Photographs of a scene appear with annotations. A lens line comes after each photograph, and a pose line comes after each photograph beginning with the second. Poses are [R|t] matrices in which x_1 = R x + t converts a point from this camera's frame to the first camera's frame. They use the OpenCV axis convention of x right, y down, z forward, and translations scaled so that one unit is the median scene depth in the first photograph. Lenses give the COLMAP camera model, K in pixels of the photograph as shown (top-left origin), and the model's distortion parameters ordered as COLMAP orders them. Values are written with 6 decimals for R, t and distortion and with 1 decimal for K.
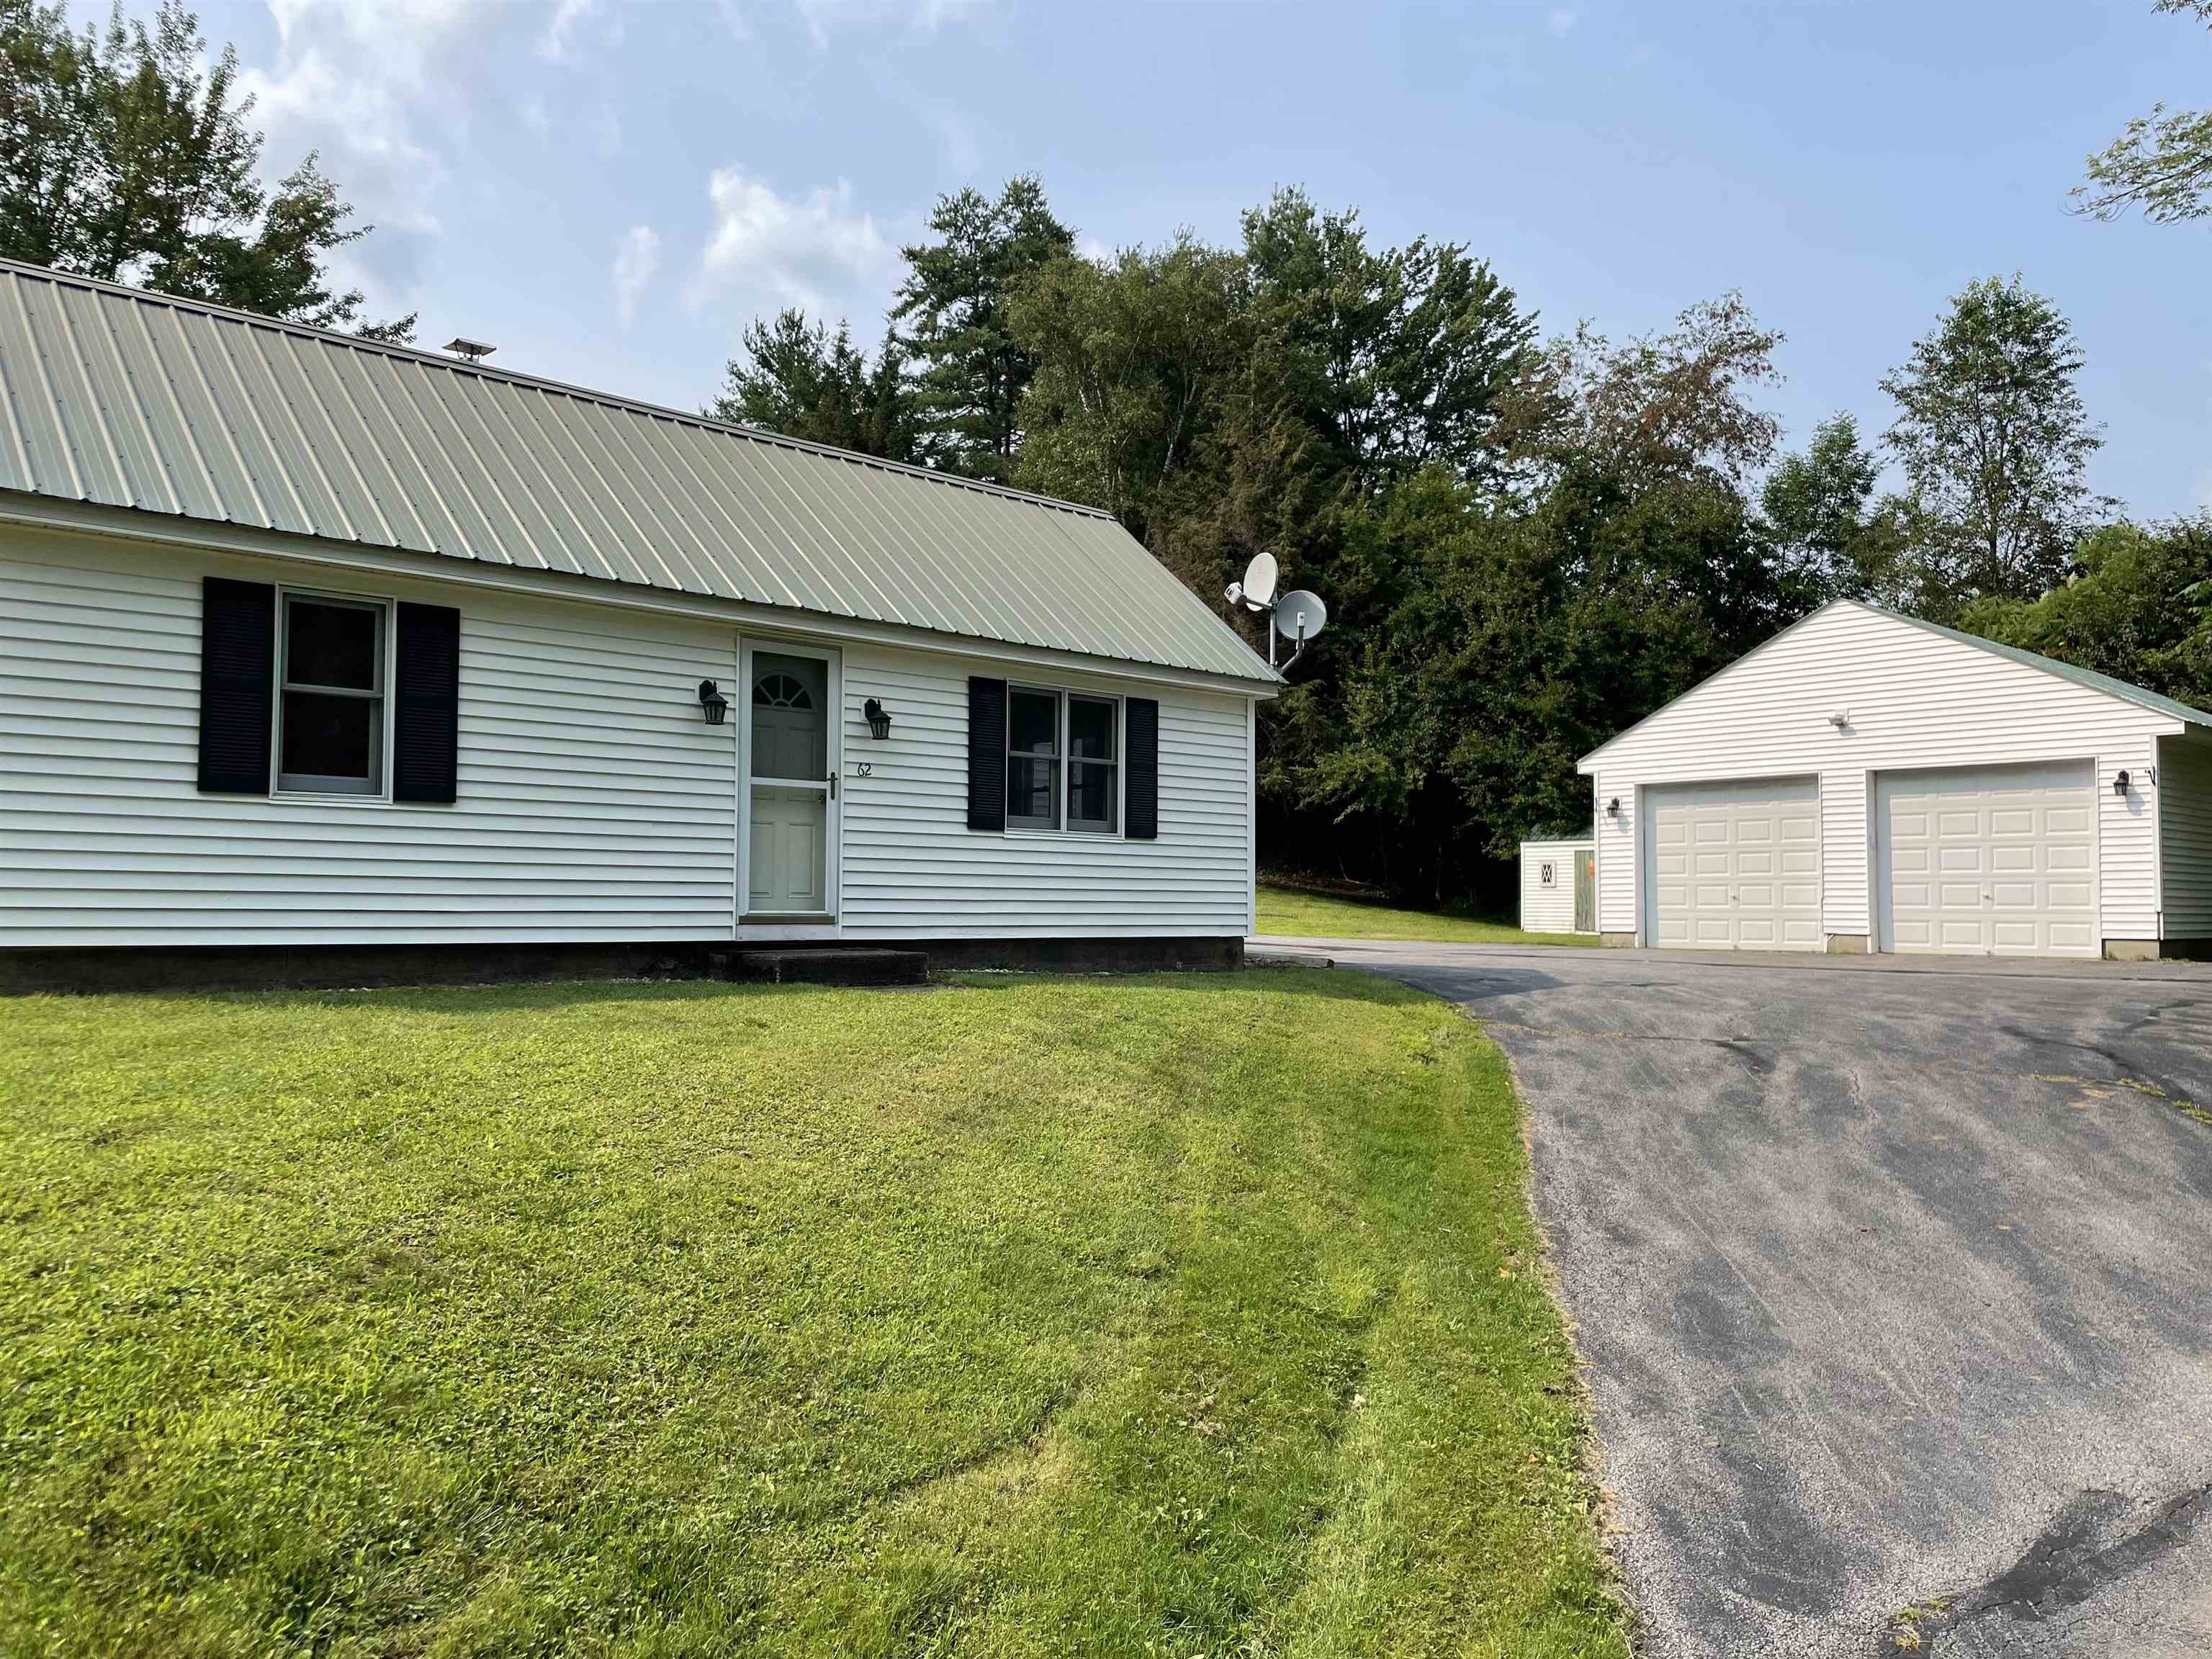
lens RADIAL K [[1716.4, 0, 1112.4], [0, 1716.4, 820.0], [0, 0, 1]] dist [0.087100, -0.116808]
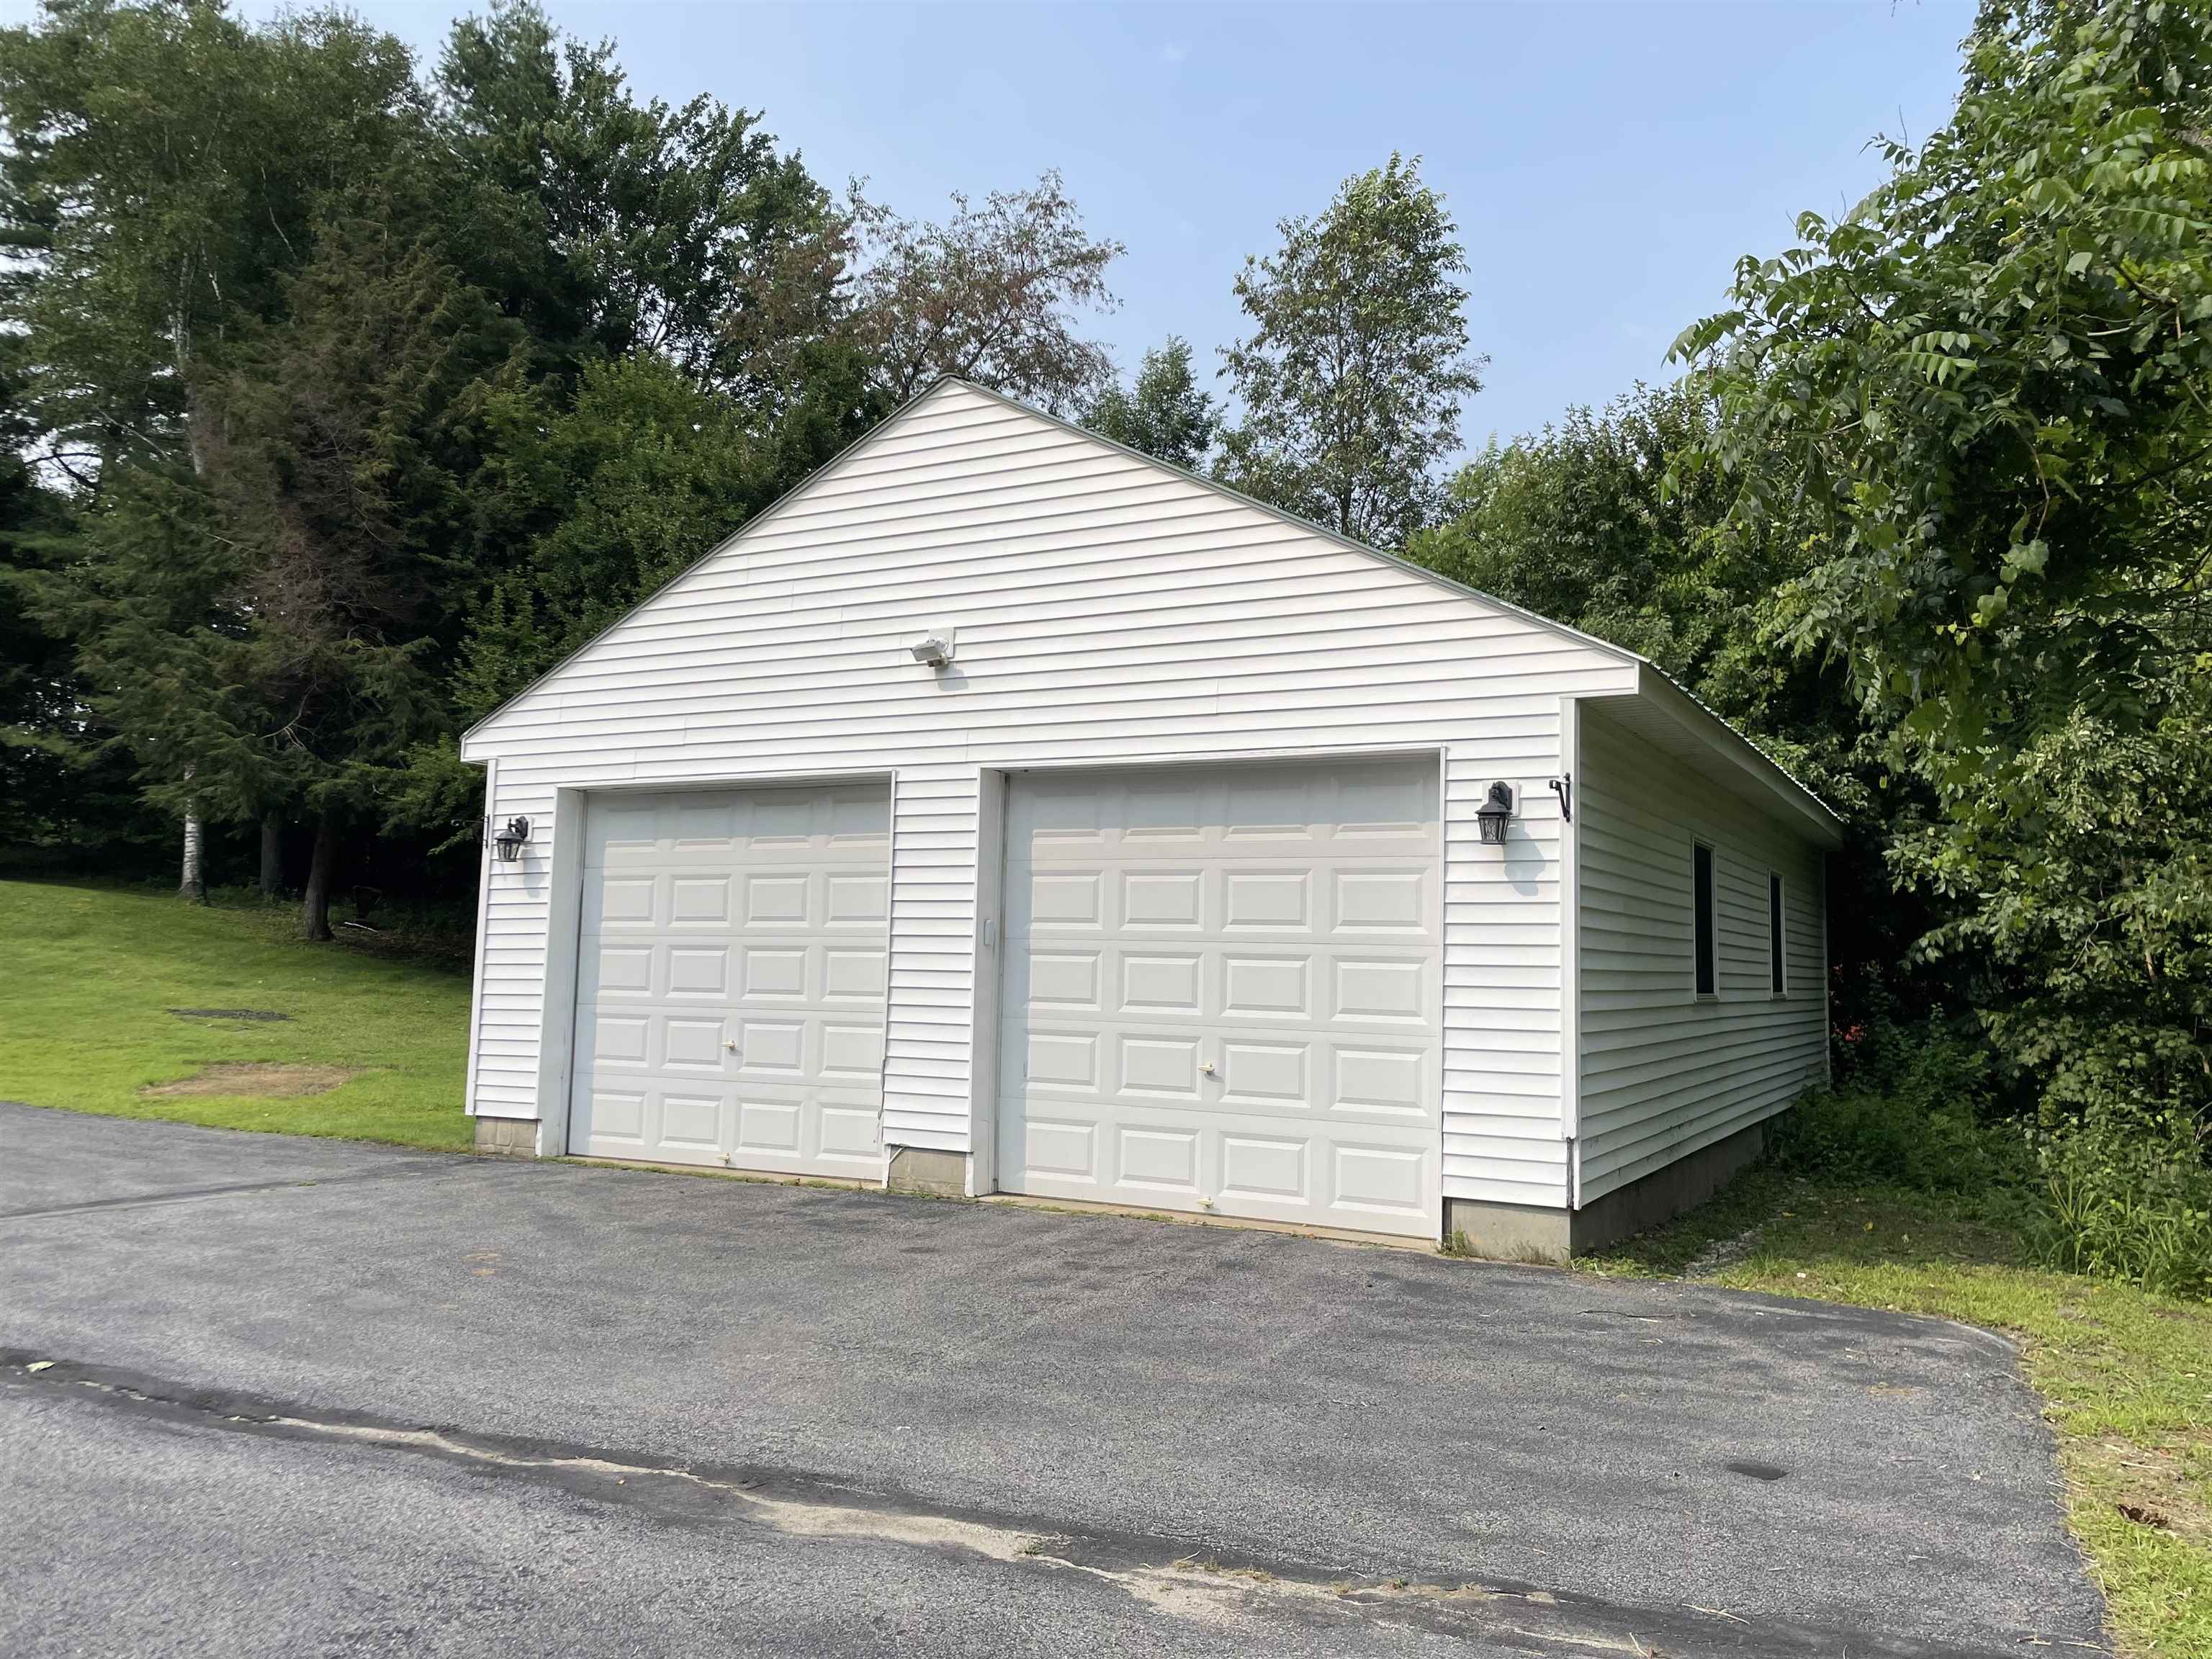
lens RADIAL K [[1716.4, 0, 1112.4], [0, 1716.4, 820.0], [0, 0, 1]] dist [0.087100, -0.116808]
pose [[0.950090, 0.038131, 0.309638, 0.295390], [-0.031677, 0.999164, -0.025848, -0.005146], [-0.310364, 0.014750, 0.950503, 0.516307]]
